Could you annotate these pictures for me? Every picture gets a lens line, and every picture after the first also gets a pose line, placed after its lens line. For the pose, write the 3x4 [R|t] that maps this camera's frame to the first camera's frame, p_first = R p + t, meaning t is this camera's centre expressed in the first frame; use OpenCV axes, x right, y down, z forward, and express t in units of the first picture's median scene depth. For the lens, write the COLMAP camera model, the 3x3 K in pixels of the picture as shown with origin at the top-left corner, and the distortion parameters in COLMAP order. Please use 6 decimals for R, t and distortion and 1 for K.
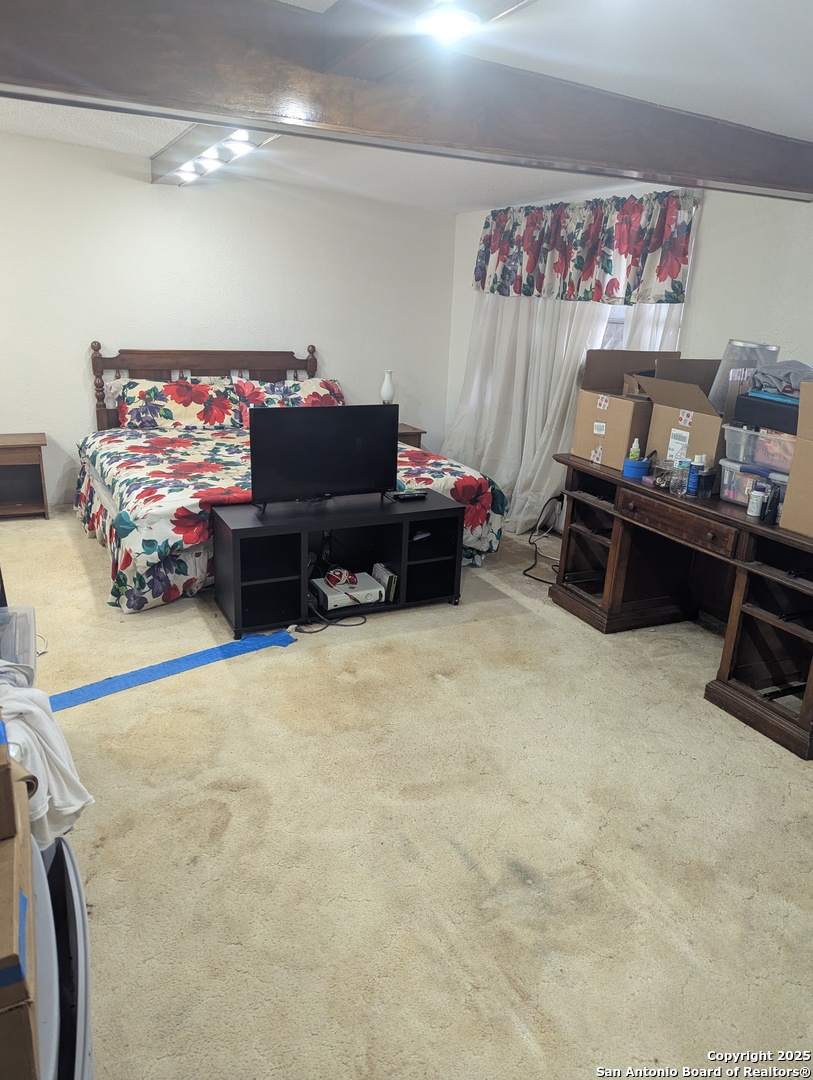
lens RADIAL K [[760.5, 0, 404.3], [0, 760.5, 550.5], [0, 0, 1]] dist [0.079558, -0.088038]
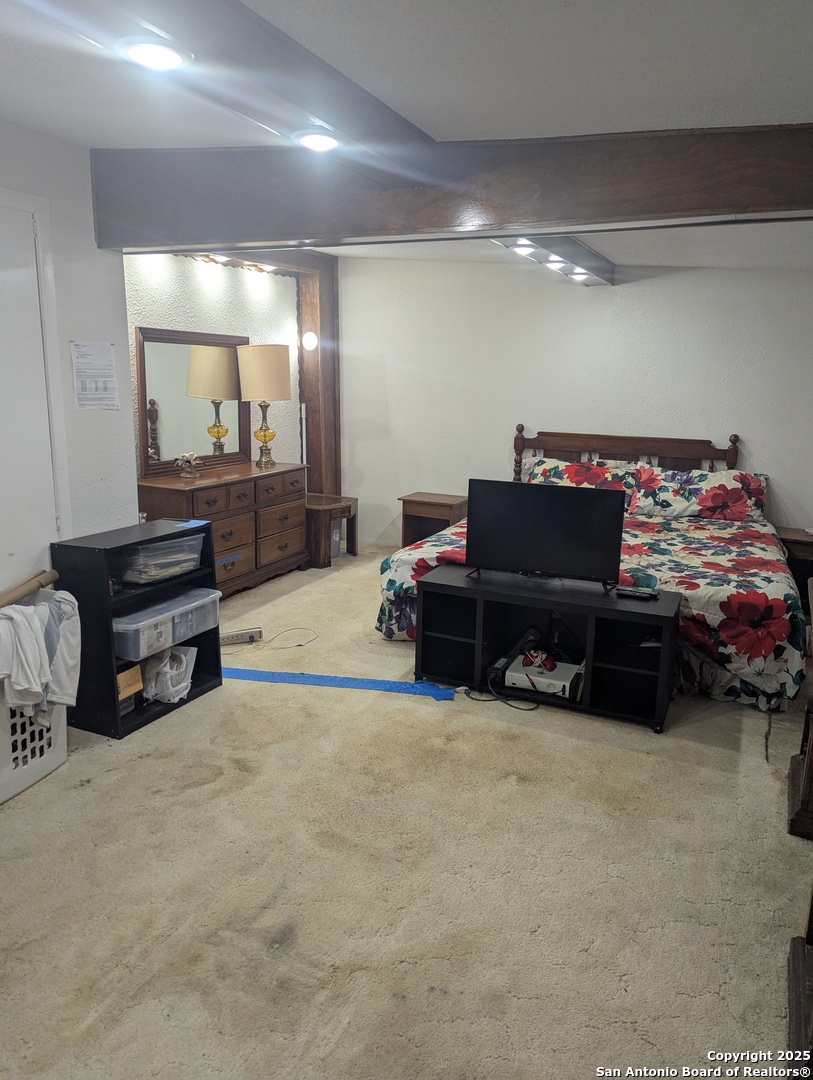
lens RADIAL K [[763.6, 0, 390.5], [0, 763.6, 537.4], [0, 0, 1]] dist [0.080768, -0.091447]
pose [[0.626823, 0.142684, -0.765985, 0.522946], [-0.245648, 0.969143, -0.020491, -0.048709], [0.739425, 0.201007, 0.642531, 0.208296]]
